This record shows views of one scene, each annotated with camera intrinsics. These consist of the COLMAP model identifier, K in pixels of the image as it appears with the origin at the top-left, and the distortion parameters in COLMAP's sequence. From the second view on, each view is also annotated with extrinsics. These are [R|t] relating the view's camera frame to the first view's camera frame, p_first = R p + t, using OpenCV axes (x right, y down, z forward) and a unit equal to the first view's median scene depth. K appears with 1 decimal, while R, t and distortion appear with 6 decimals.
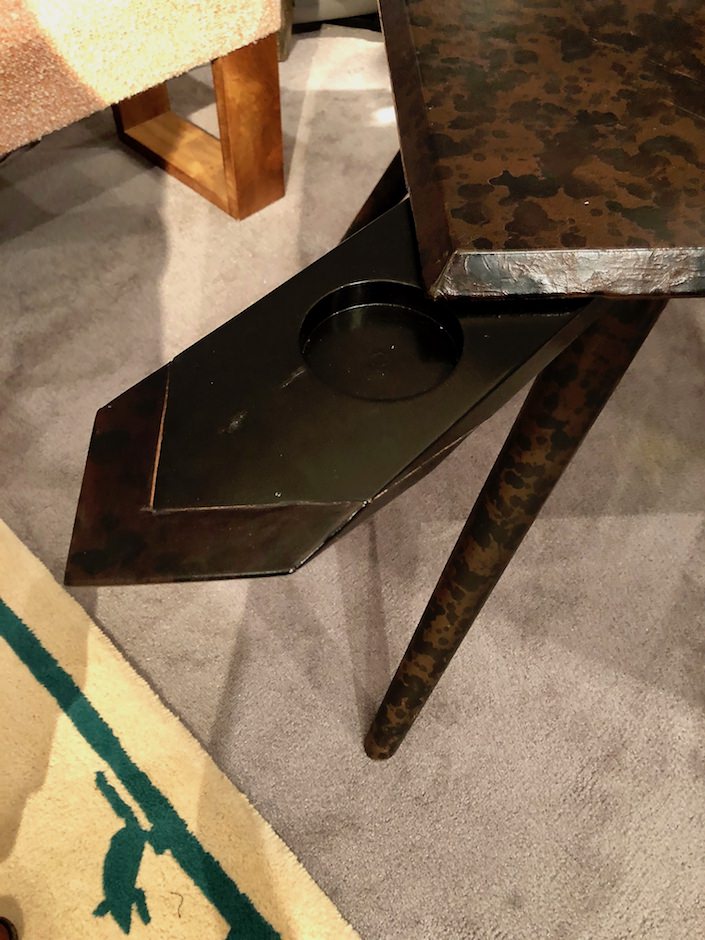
lens RADIAL K [[782.2, 0, 349.5], [0, 782.2, 471.4], [0, 0, 1]] dist [0.003801, -0.016266]
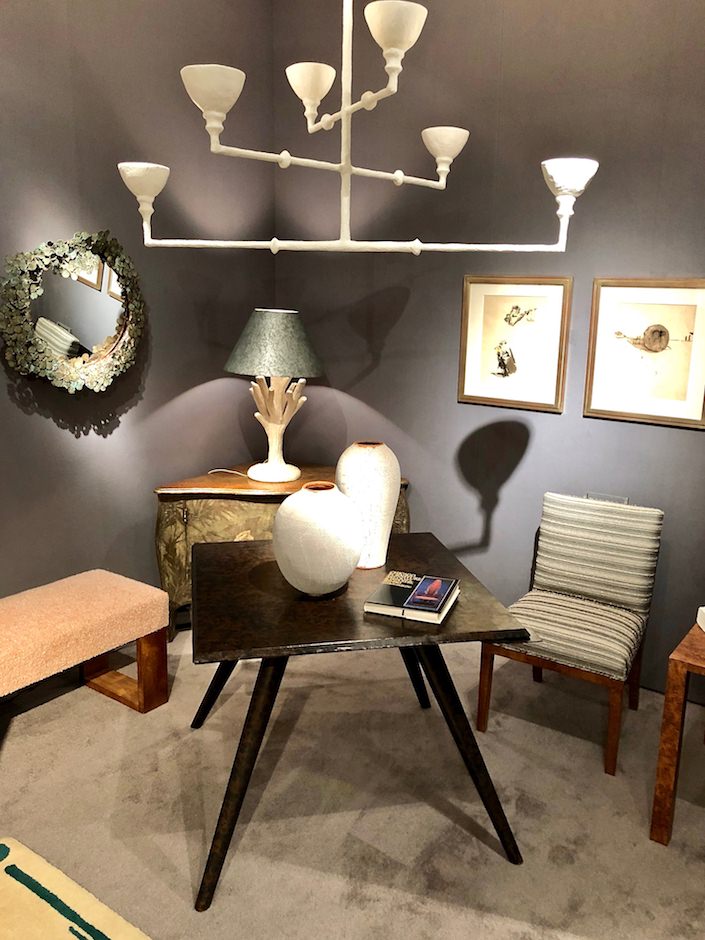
lens RADIAL K [[782.2, 0, 352.9], [0, 782.2, 472.0], [0, 0, 1]] dist [0.003801, -0.016266]
pose [[0.988102, -0.027051, 0.151404, 0.105009], [0.119956, 0.751642, -0.648571, 0.607615], [-0.096258, 0.659016, 0.745944, -0.992046]]
